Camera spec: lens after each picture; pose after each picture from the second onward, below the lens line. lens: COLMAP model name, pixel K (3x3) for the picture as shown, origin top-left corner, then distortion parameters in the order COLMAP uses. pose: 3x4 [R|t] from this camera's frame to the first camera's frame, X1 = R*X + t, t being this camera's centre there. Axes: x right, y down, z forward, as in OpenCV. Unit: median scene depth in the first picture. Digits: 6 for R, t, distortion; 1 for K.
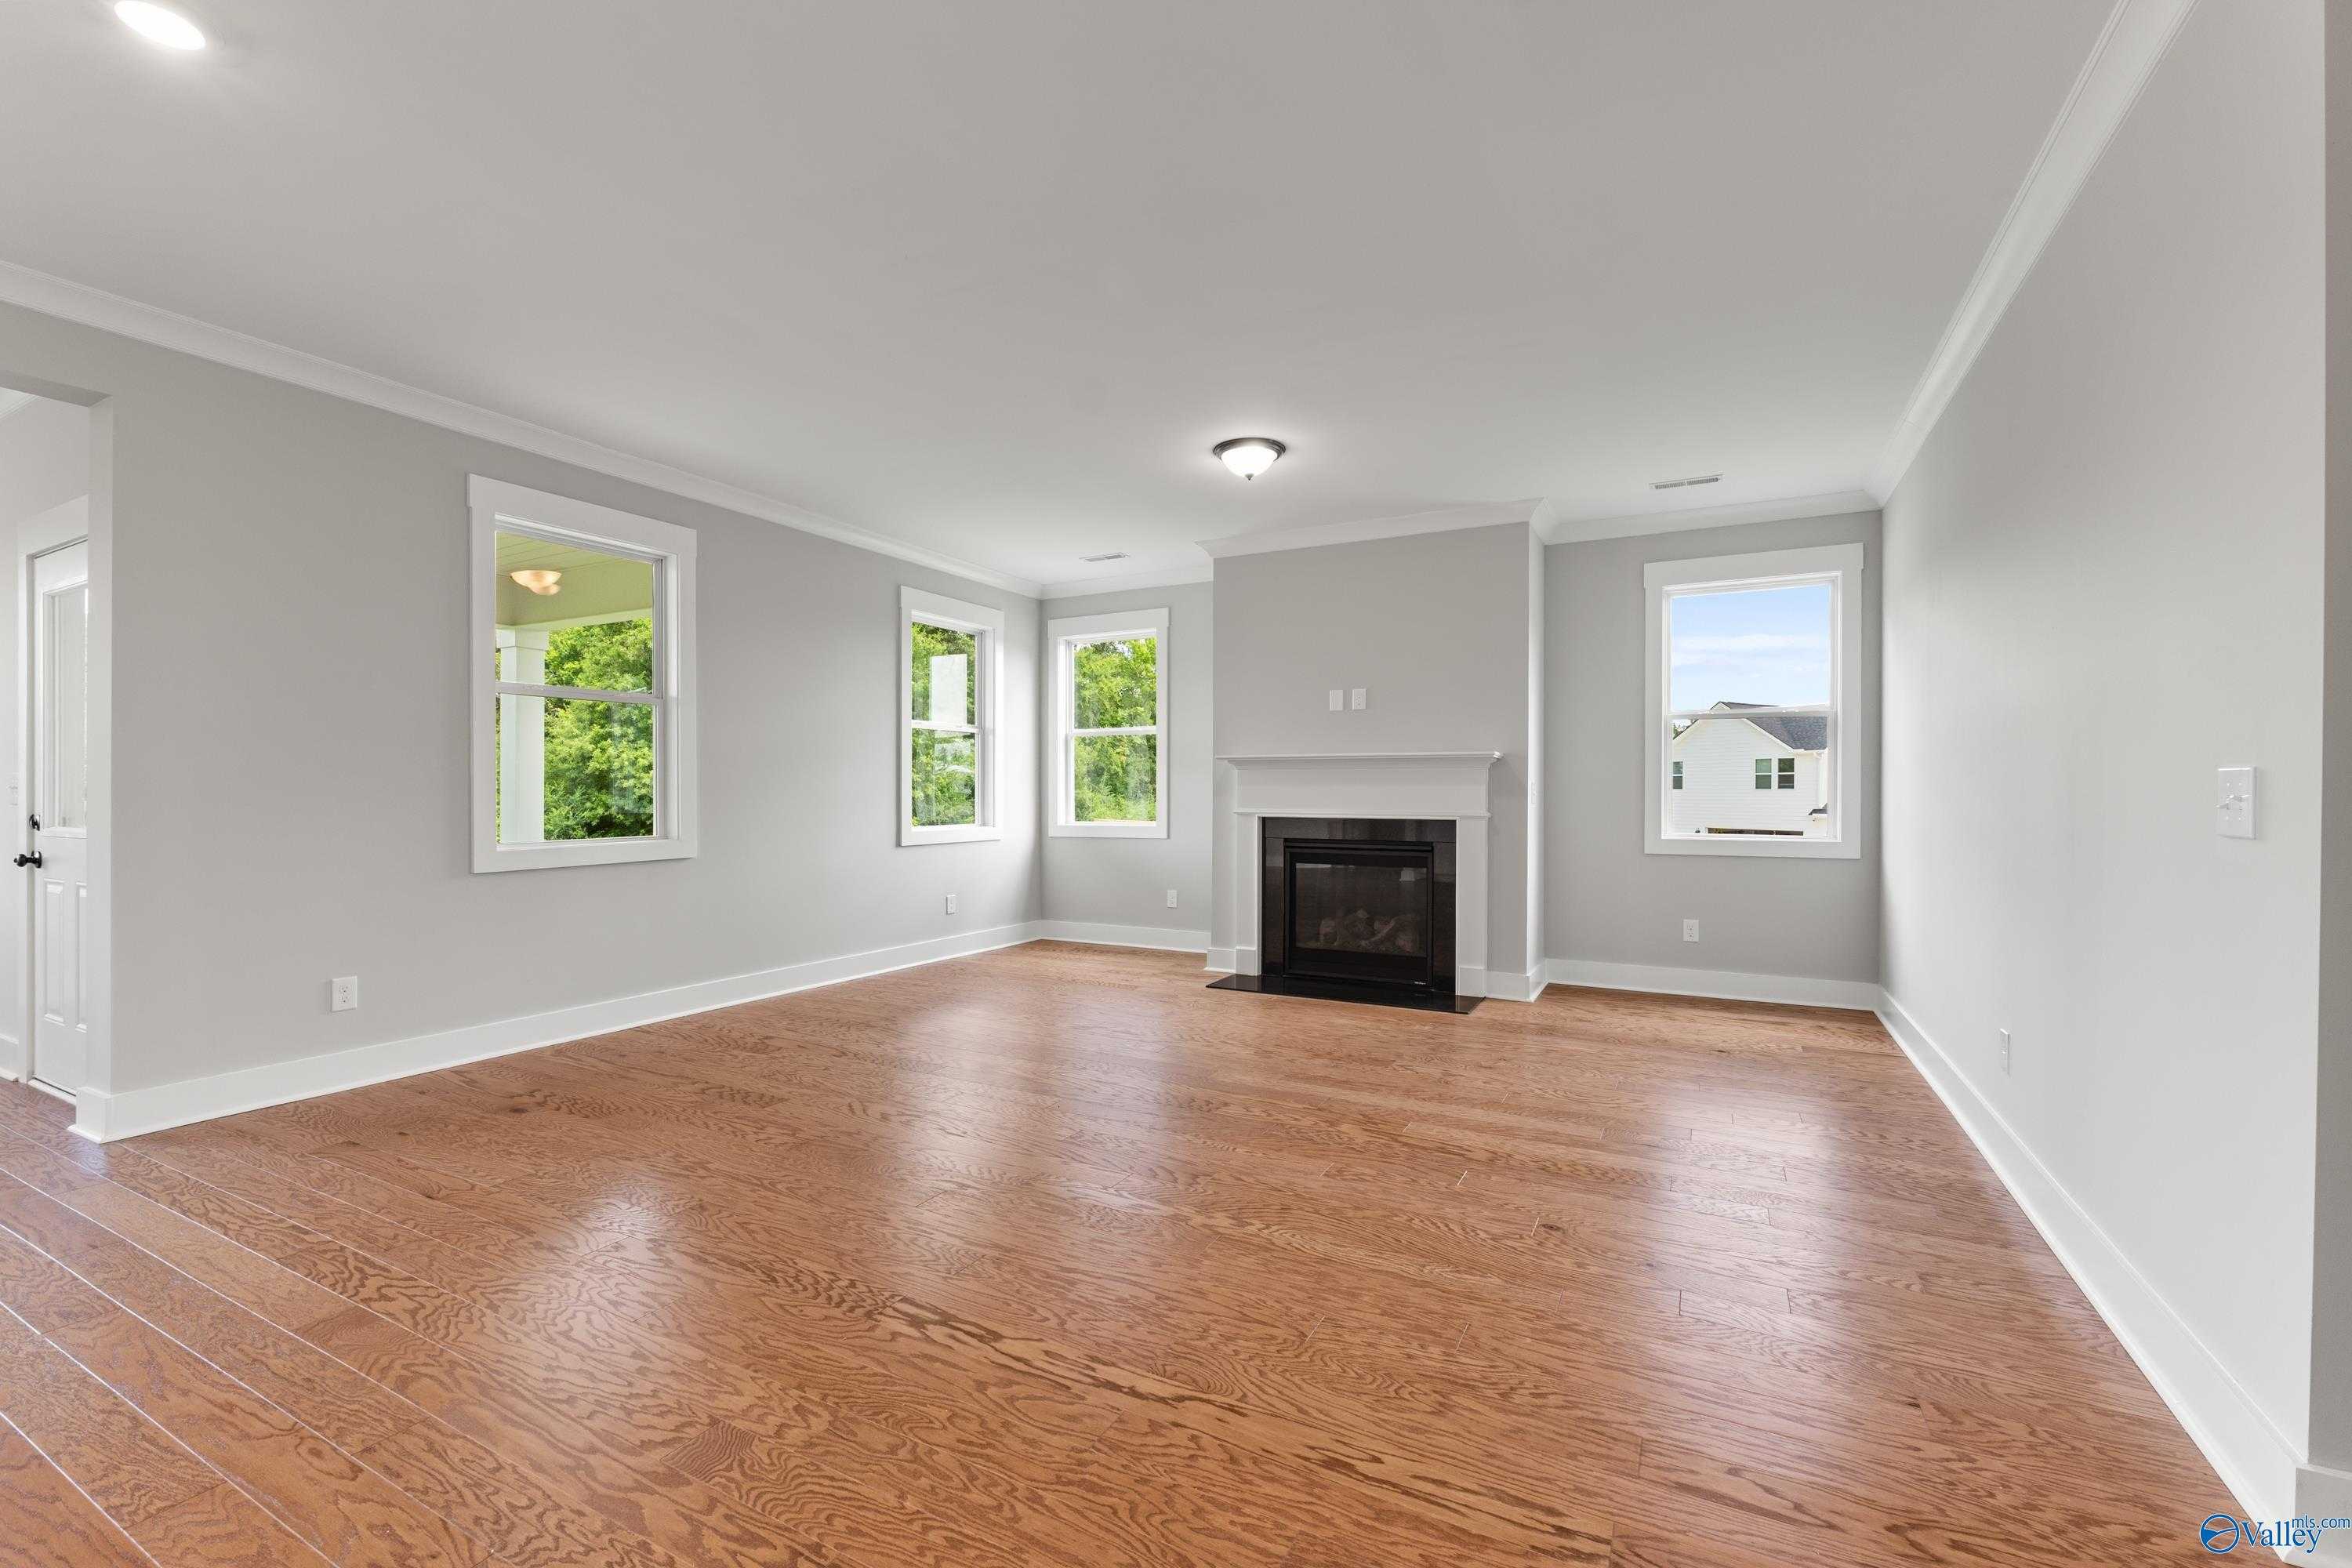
lens RADIAL K [[1001.2, 0, 1189.9], [0, 1001.2, 751.6], [0, 0, 1]] dist [-0.003522, -0.000532]
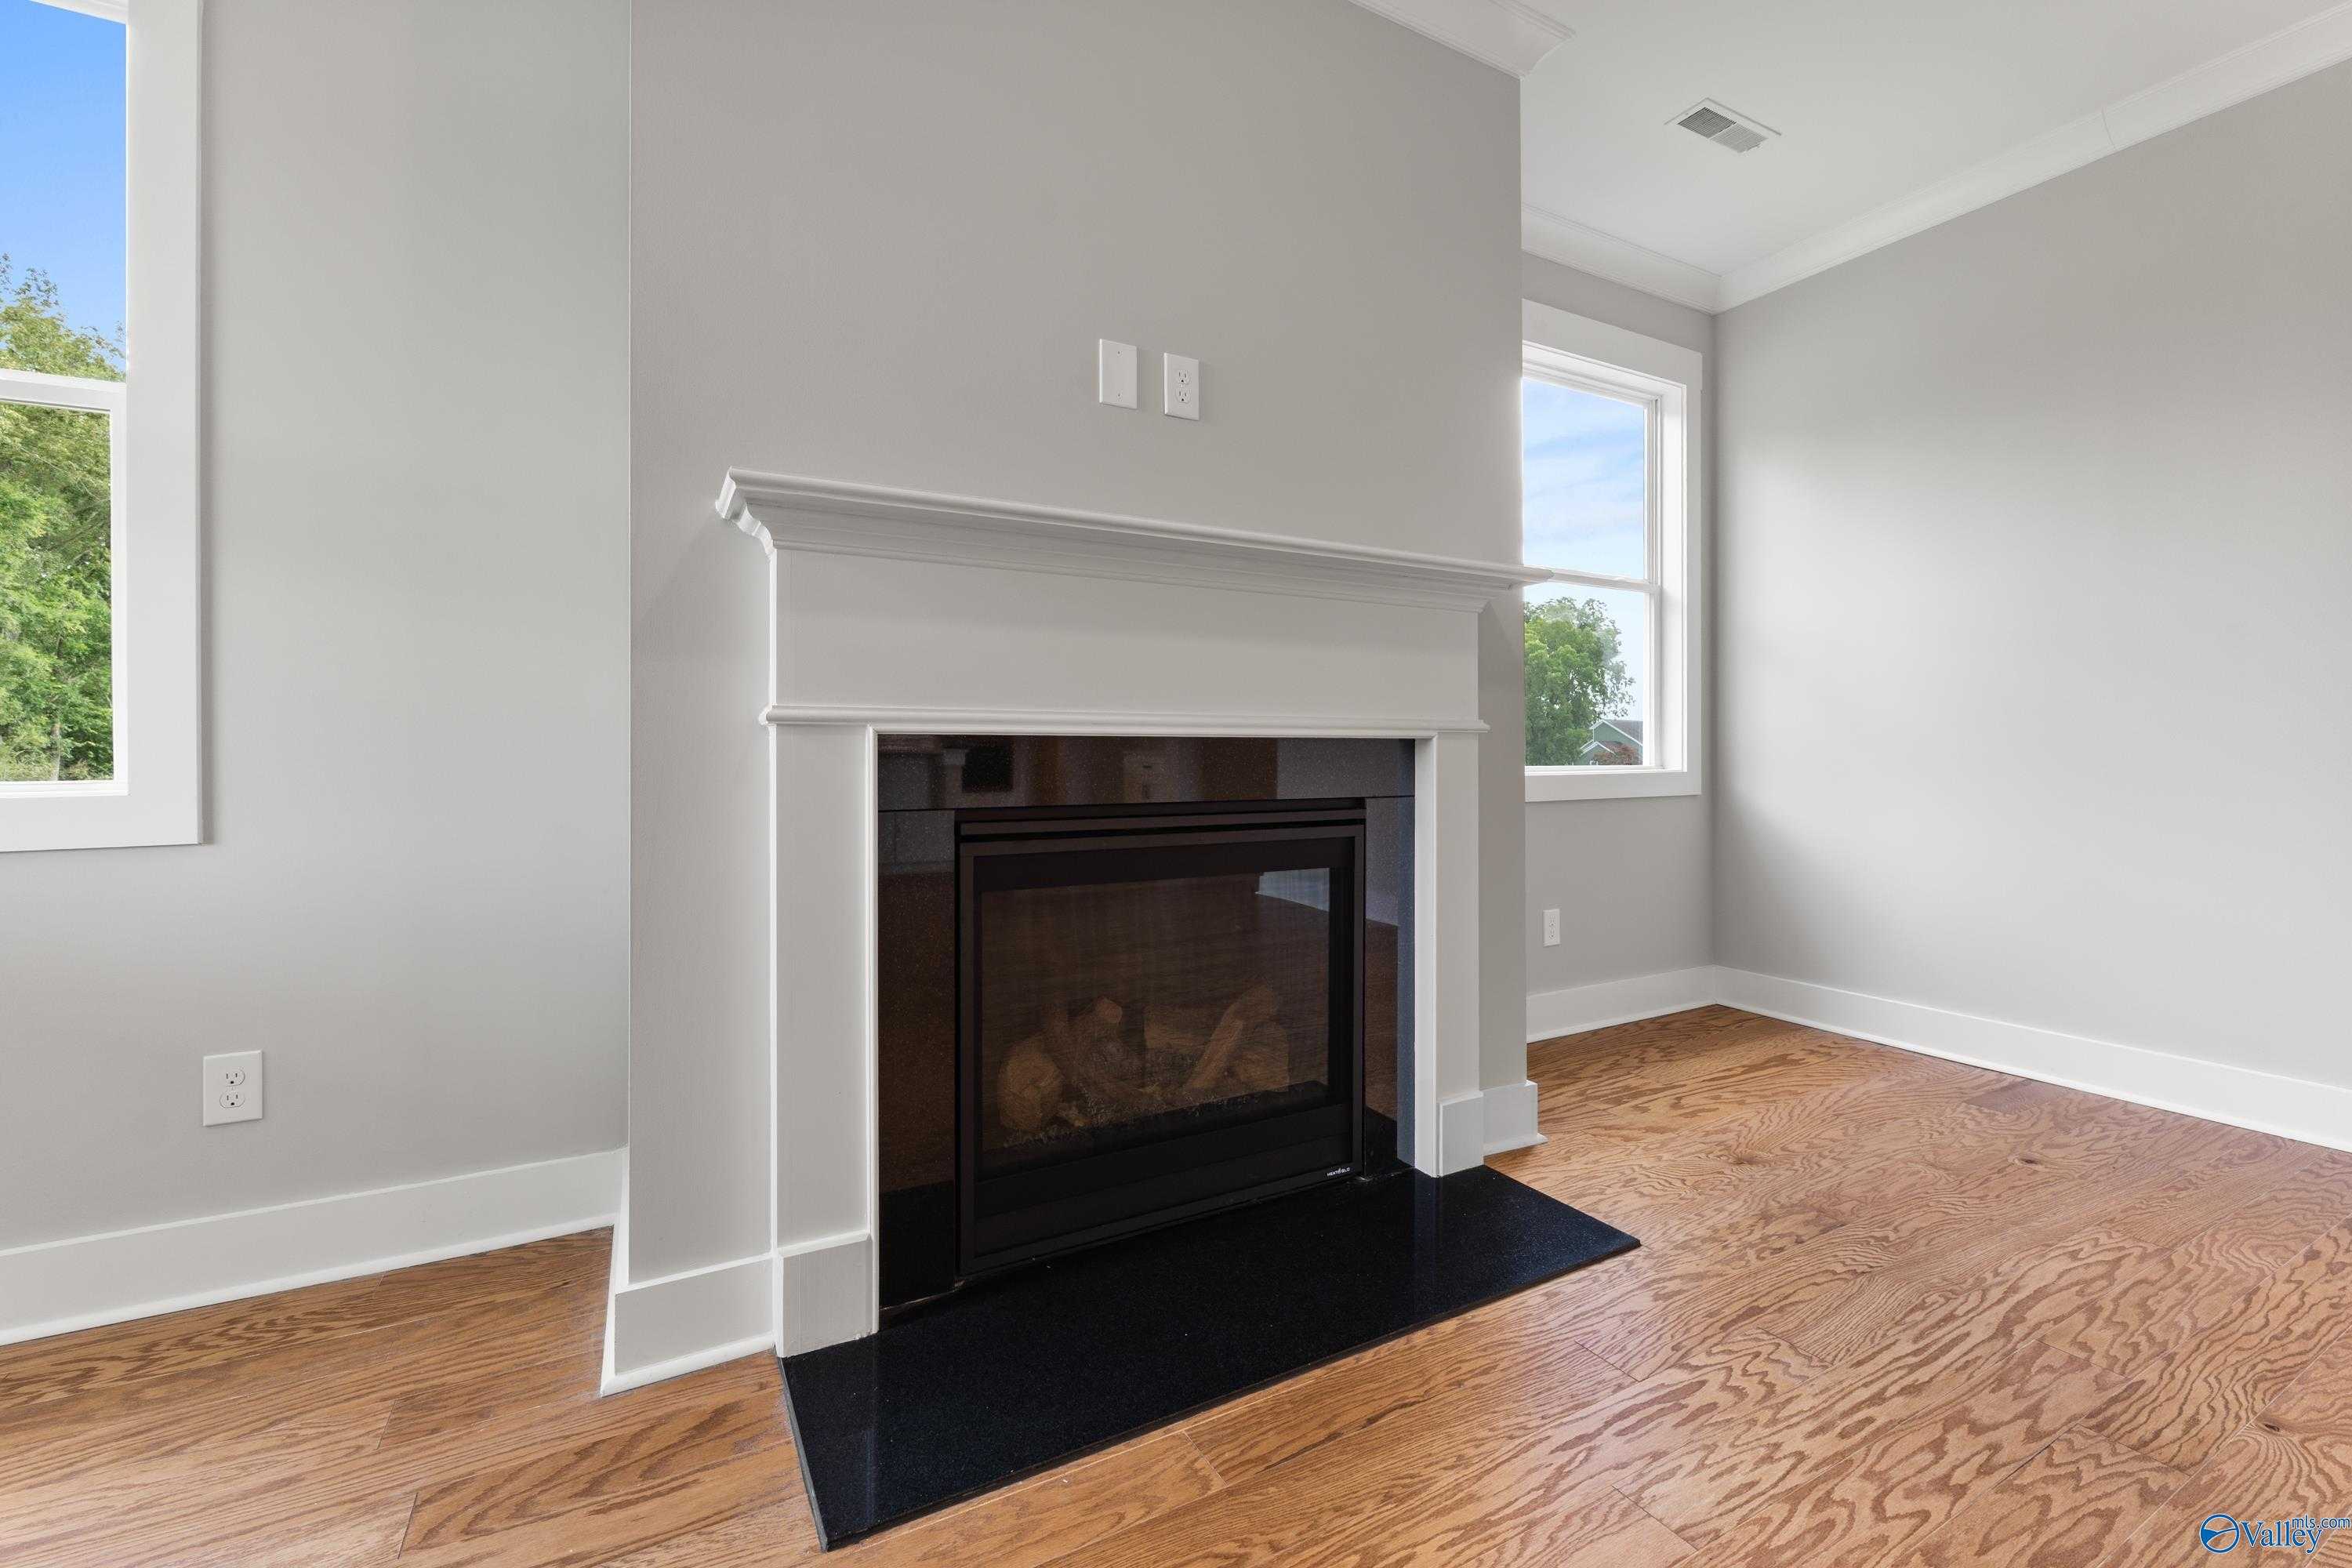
lens RADIAL K [[1001.2, 0, 1189.9], [0, 1001.2, 751.6], [0, 0, 1]] dist [-0.003522, -0.000532]
pose [[0.546611, 0.000180, 0.837387, -0.117462], [-0.030565, 0.999338, 0.019737, 0.067889], [-0.836829, -0.036383, 0.546254, 0.852705]]
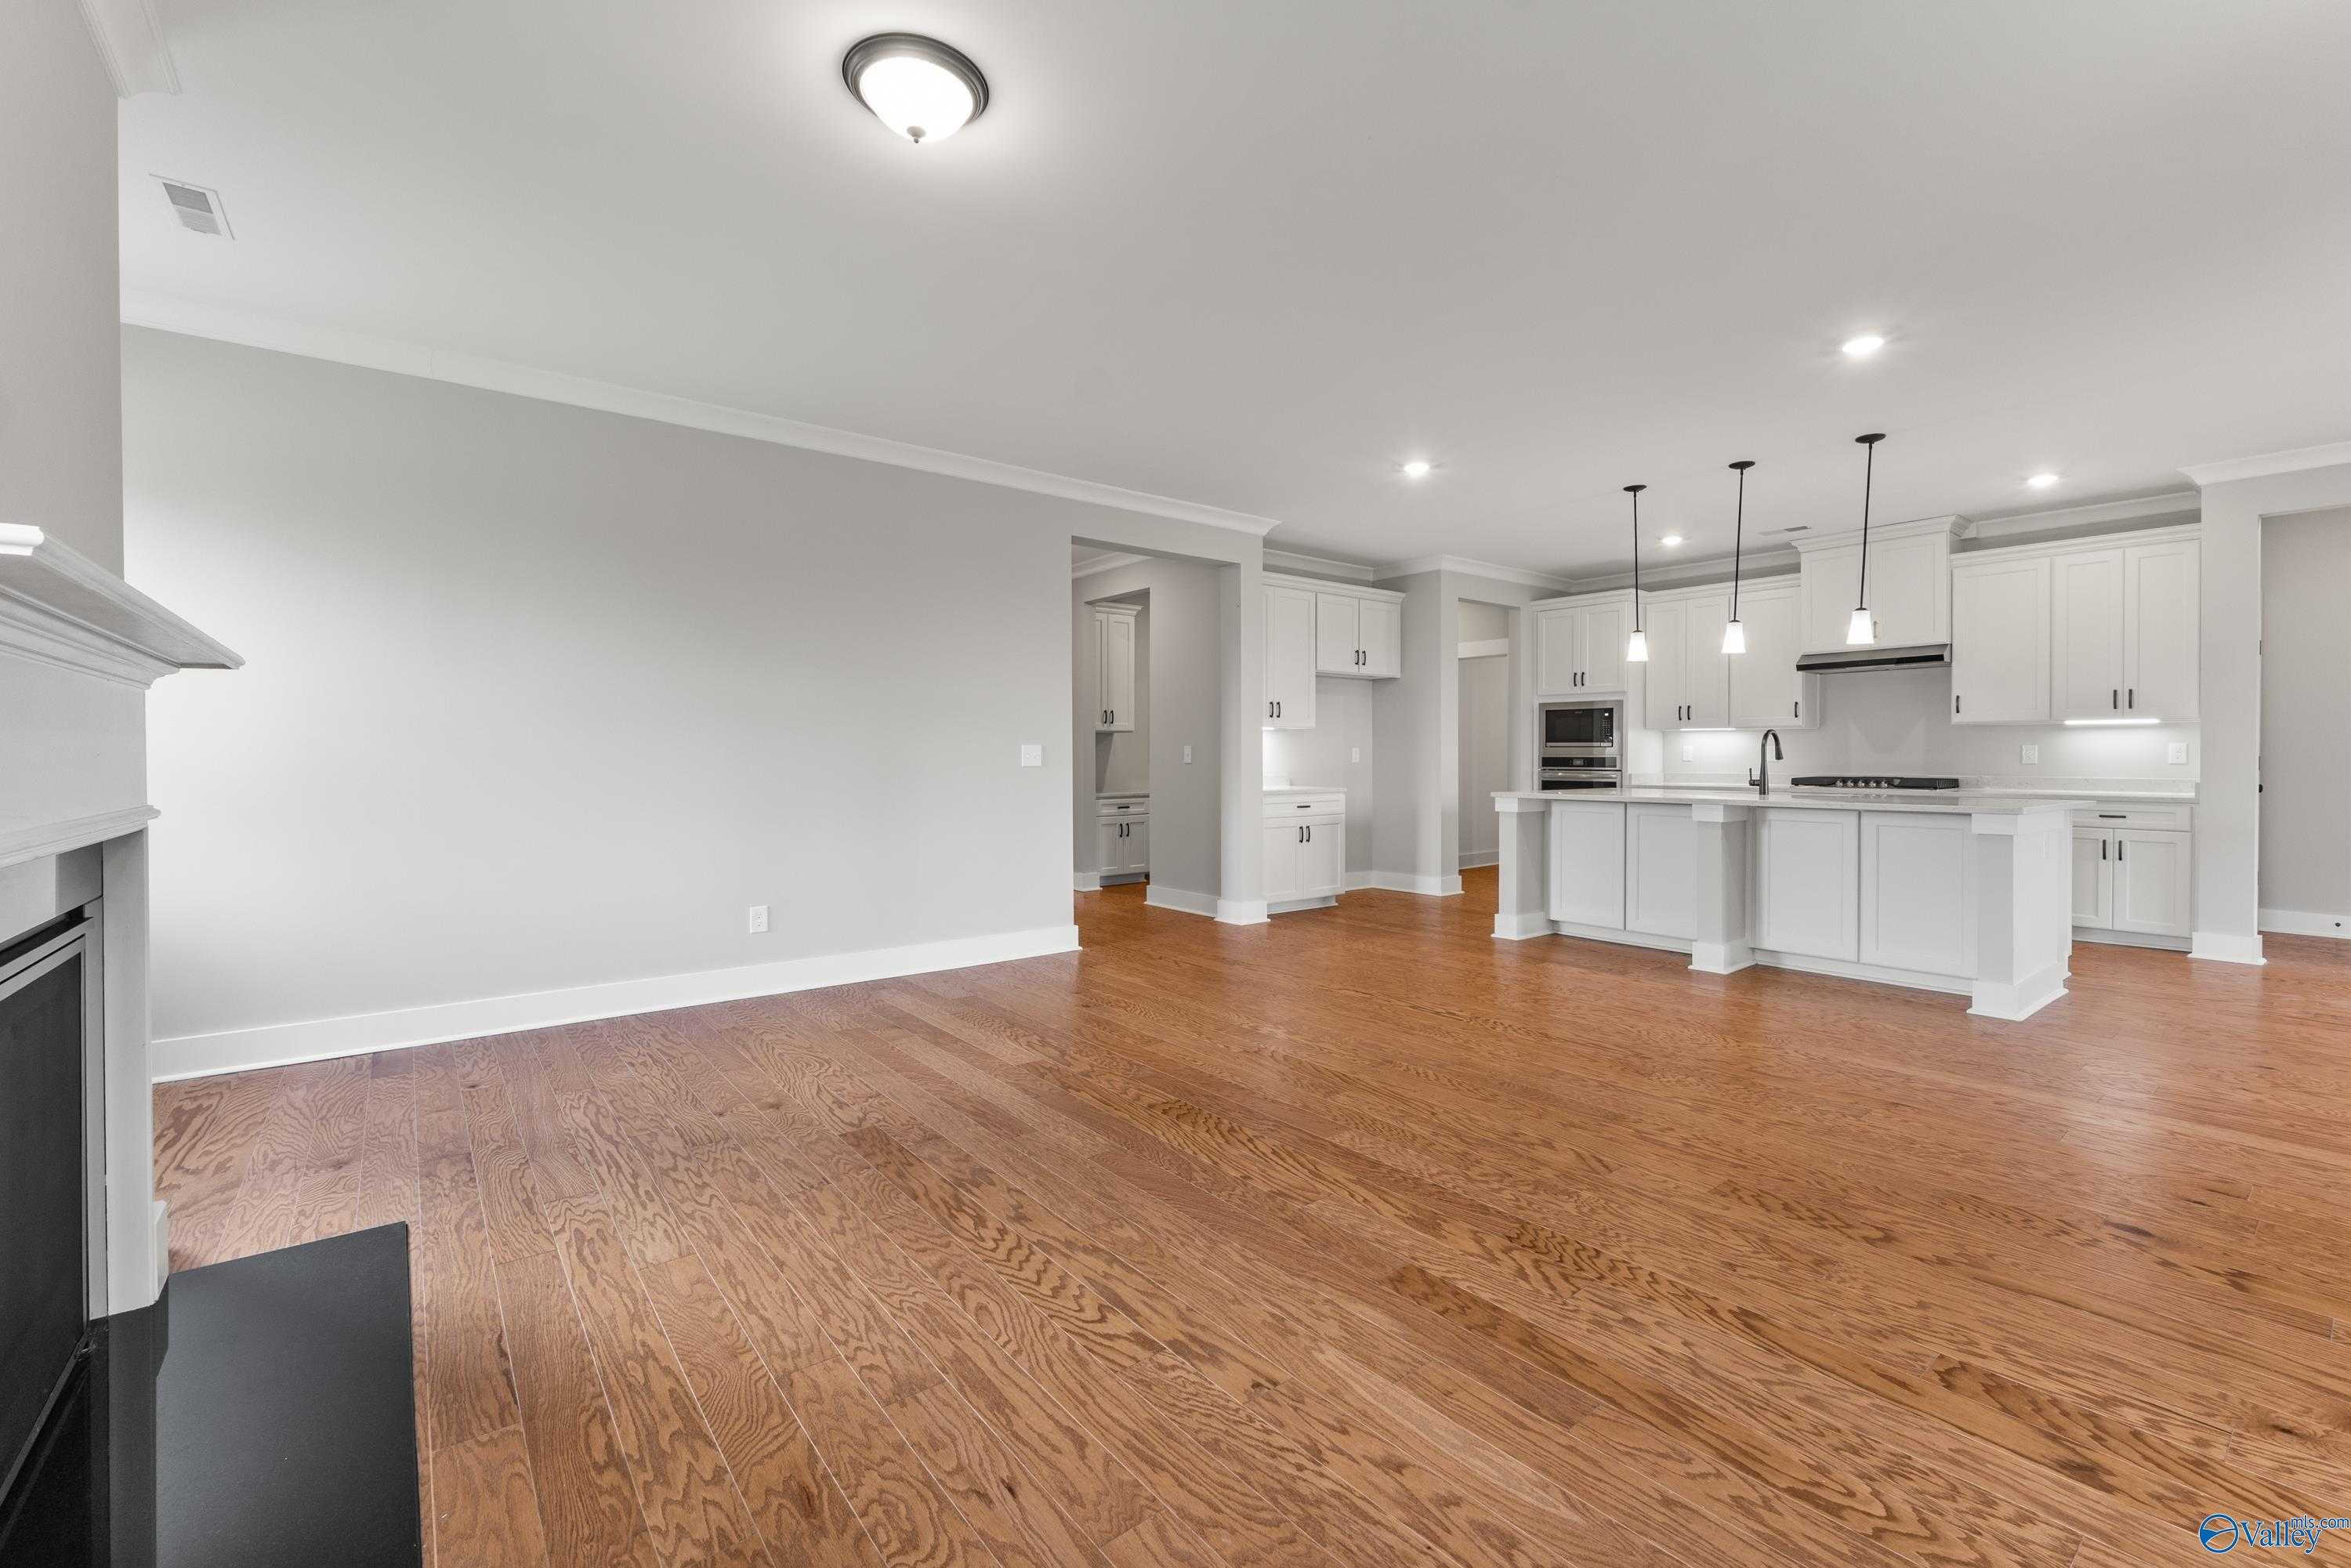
lens RADIAL K [[986.6, 0, 1218.0], [0, 986.6, 783.0], [0, 0, 1]] dist [-0.001854, -0.000231]
pose [[-0.926696, -0.011909, 0.375622, -0.220836], [-0.015503, 0.999858, -0.006546, 0.048000], [-0.375491, -0.011889, -0.926750, 1.155685]]
